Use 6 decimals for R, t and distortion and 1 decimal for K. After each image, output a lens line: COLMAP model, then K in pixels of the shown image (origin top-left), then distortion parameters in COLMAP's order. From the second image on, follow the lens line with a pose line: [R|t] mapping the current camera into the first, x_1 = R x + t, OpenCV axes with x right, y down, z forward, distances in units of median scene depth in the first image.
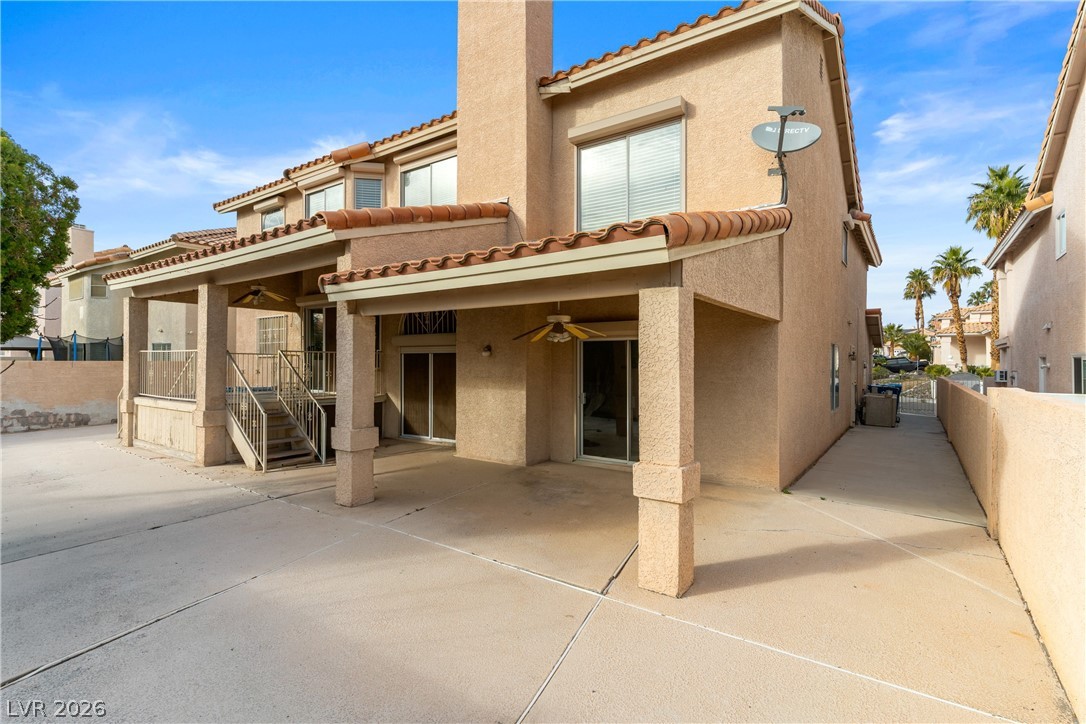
lens RADIAL K [[516.0, 0, 546.3], [0, 516.0, 361.2], [0, 0, 1]] dist [0.000476, 0.000650]
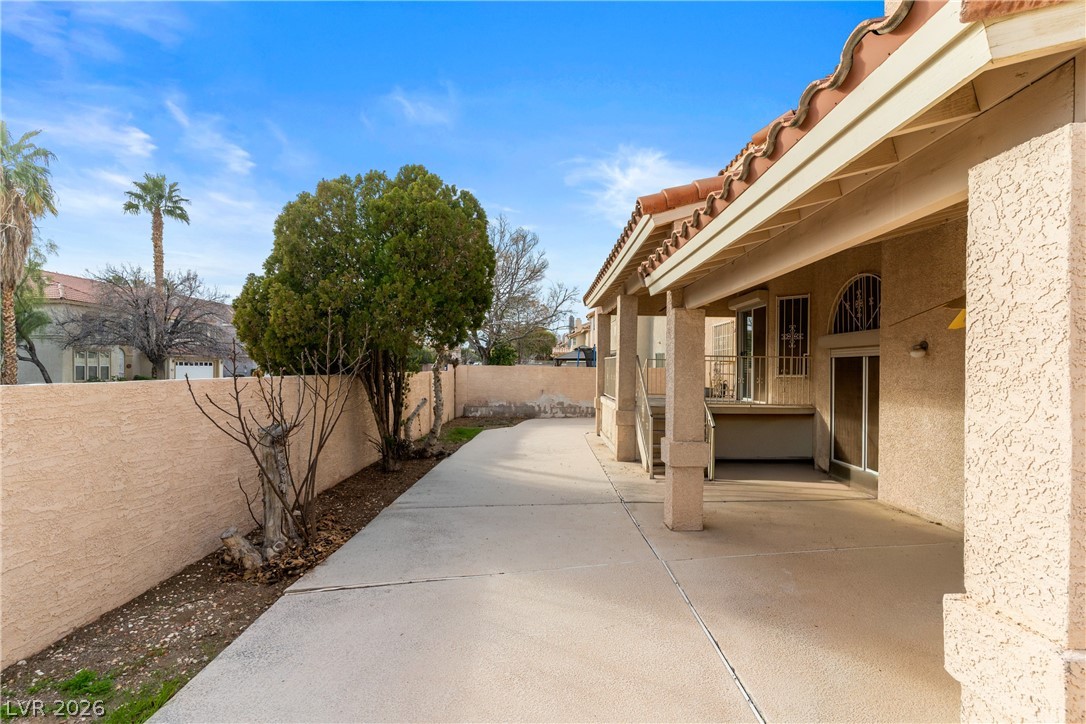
lens RADIAL K [[519.2, 0, 543.6], [0, 519.2, 371.3], [0, 0, 1]] dist [-0.001019, 0.000412]
pose [[0.593112, 0.008975, -0.805070, 0.157045], [-0.008998, 0.999949, 0.004519, 0.010550], [0.805069, 0.004564, 0.593163, 0.247381]]
